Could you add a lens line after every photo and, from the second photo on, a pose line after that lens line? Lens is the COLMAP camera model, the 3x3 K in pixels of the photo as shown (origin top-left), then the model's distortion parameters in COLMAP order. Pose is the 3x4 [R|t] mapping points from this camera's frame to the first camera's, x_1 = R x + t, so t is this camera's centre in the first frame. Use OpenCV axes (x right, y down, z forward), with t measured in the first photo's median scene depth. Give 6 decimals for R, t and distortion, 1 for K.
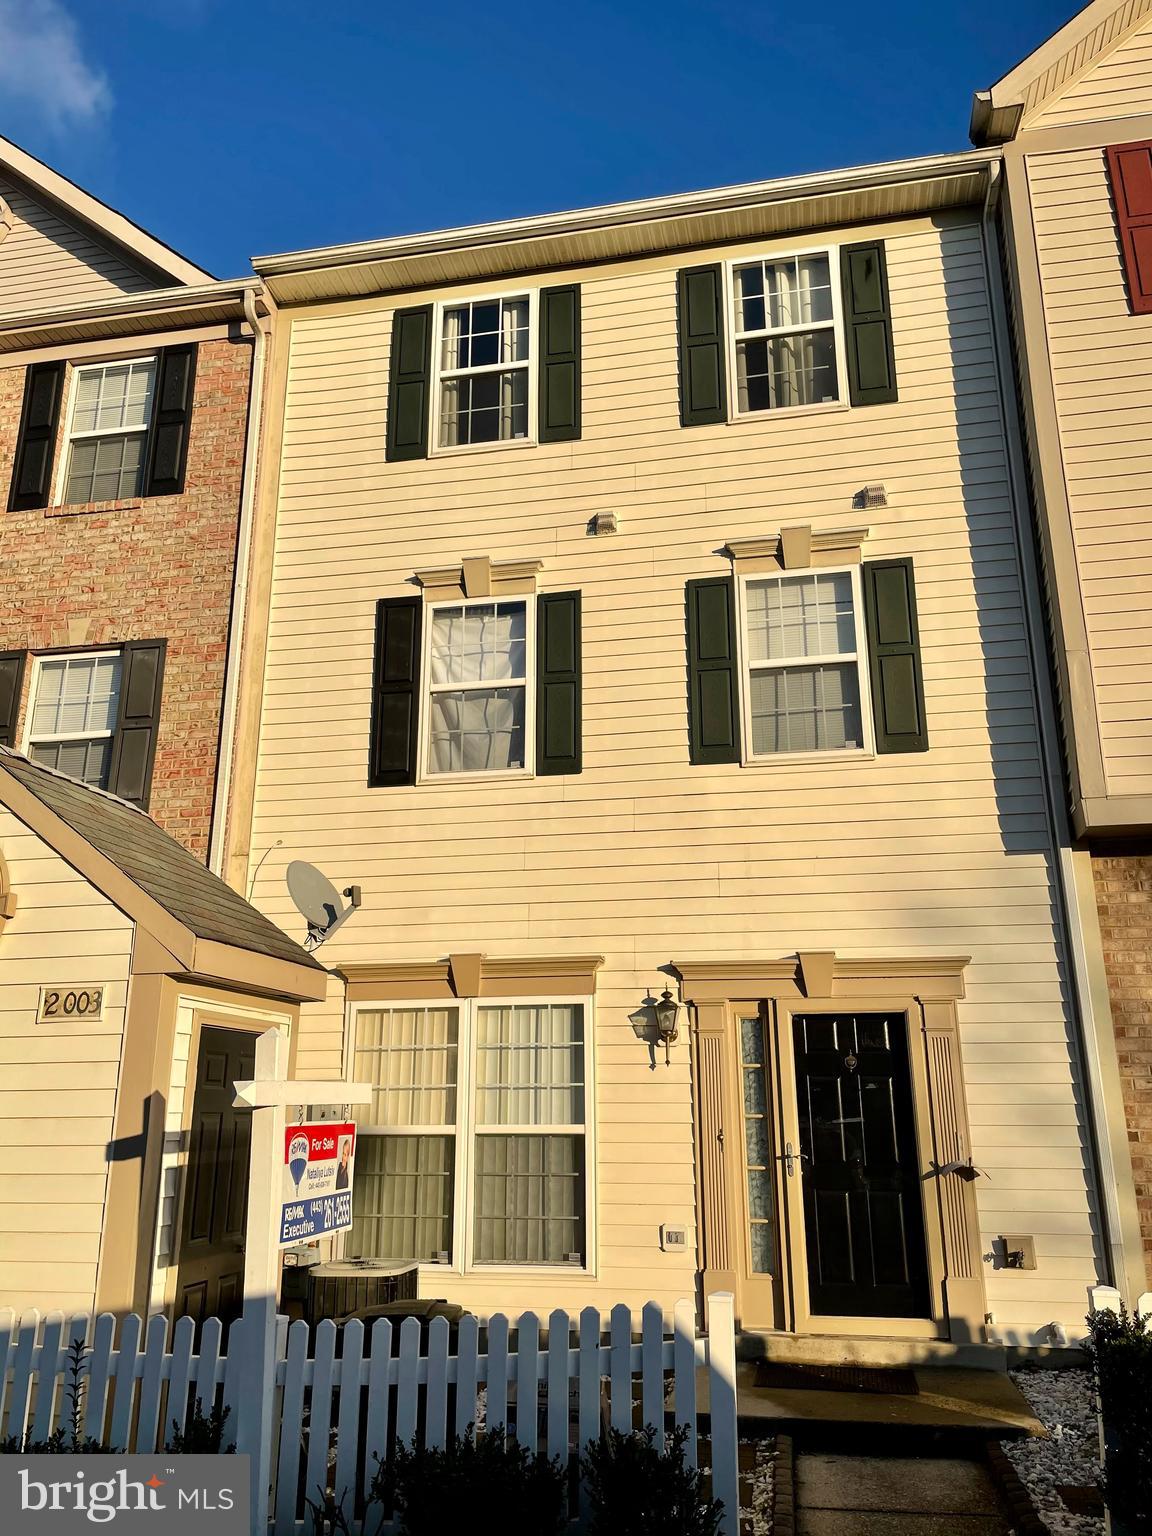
lens RADIAL K [[1156.9, 0, 572.0], [0, 1156.9, 769.3], [0, 0, 1]] dist [0.056785, -0.039132]
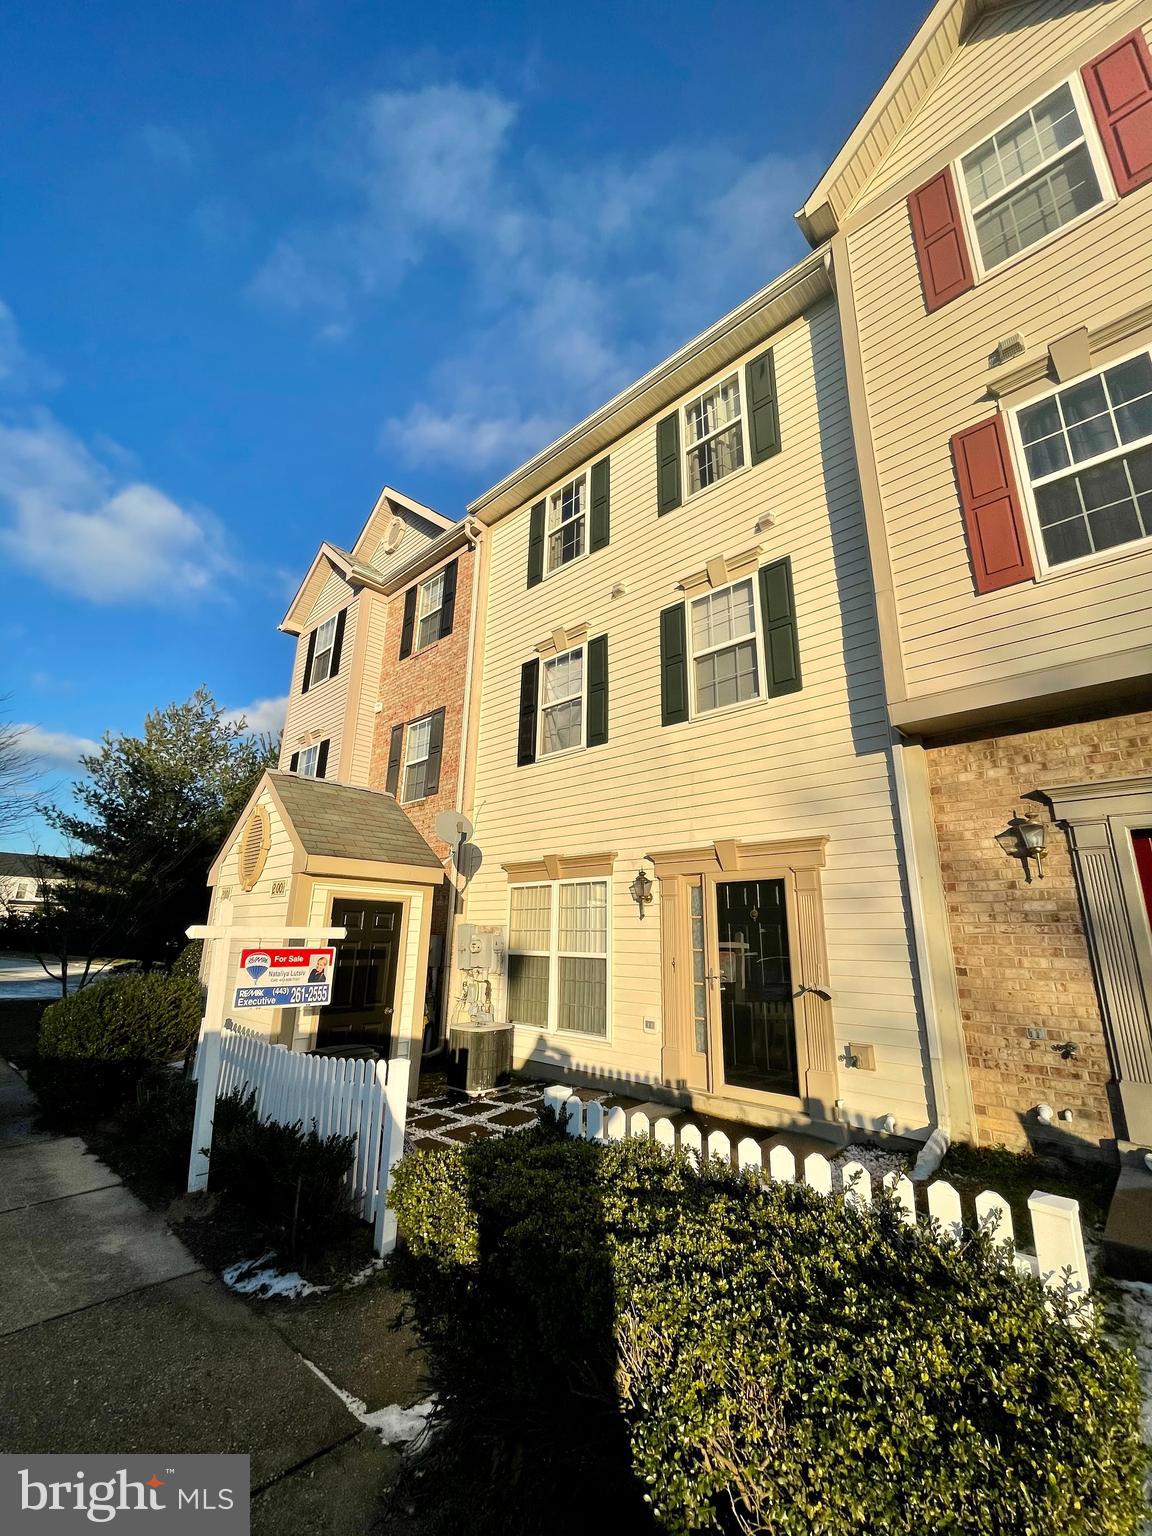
lens RADIAL K [[622.8, 0, 578.4], [0, 622.8, 763.1], [0, 0, 1]] dist [-0.000940, 0.000700]
pose [[0.845059, -0.131758, -0.518184, 0.444452], [0.135916, 0.990262, -0.030139, 0.055731], [0.517109, -0.044961, 0.854738, 0.219789]]
